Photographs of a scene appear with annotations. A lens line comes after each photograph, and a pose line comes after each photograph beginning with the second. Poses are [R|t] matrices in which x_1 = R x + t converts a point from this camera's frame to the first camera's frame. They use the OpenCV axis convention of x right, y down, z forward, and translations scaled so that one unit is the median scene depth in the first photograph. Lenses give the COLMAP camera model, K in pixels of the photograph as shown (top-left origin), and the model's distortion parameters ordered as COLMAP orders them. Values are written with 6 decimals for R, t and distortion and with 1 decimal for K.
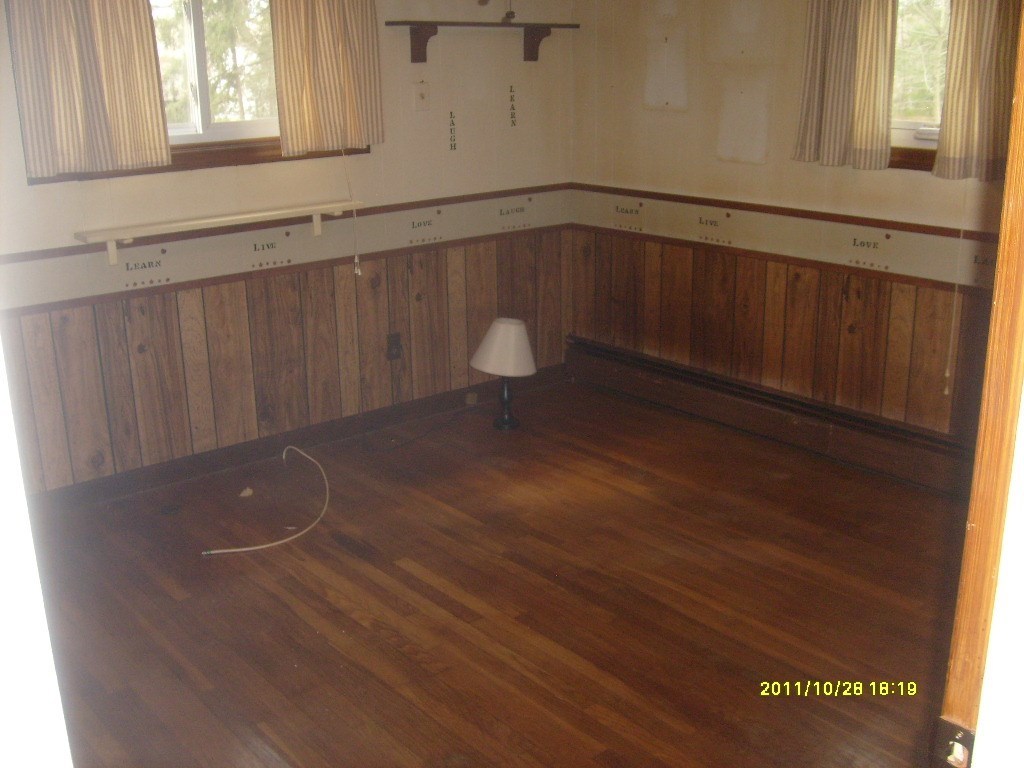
lens RADIAL K [[1109.1, 0, 504.9], [0, 1109.1, 389.8], [0, 0, 1]] dist [-0.146388, 0.129793]
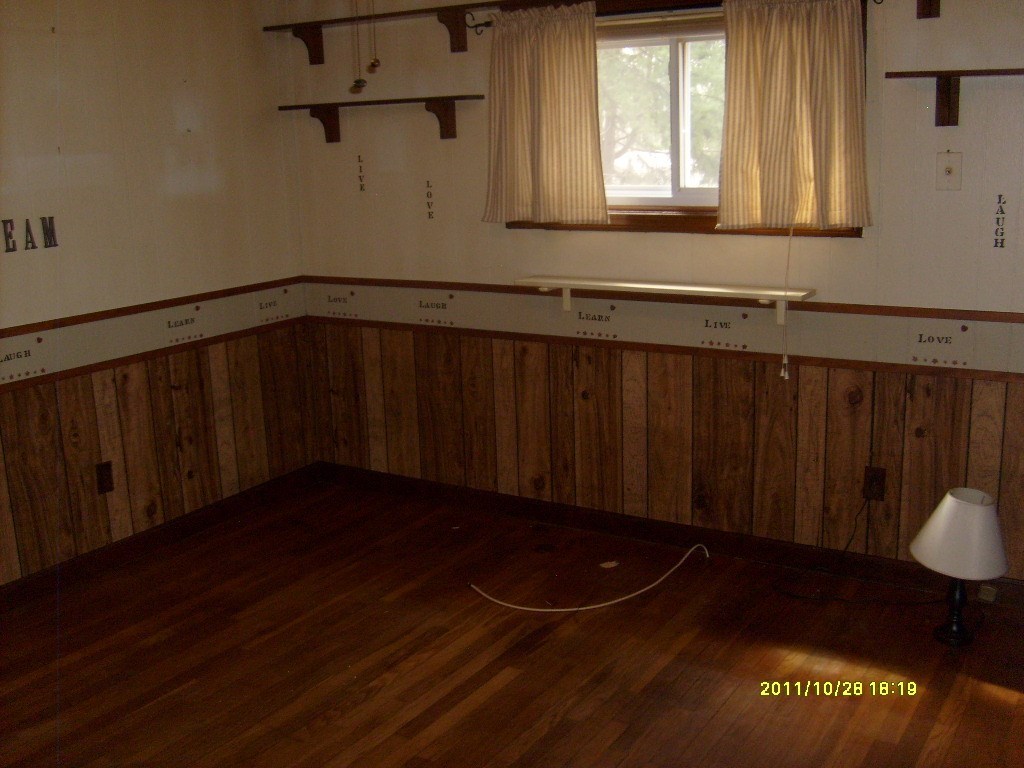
lens RADIAL K [[1109.1, 0, 504.9], [0, 1109.1, 389.8], [0, 0, 1]] dist [-0.146388, 0.129793]
pose [[0.304917, 0.220015, -0.926617, 0.579489], [-0.253271, 0.956648, 0.143803, -0.163415], [0.918085, 0.190837, 0.347422, 0.524385]]
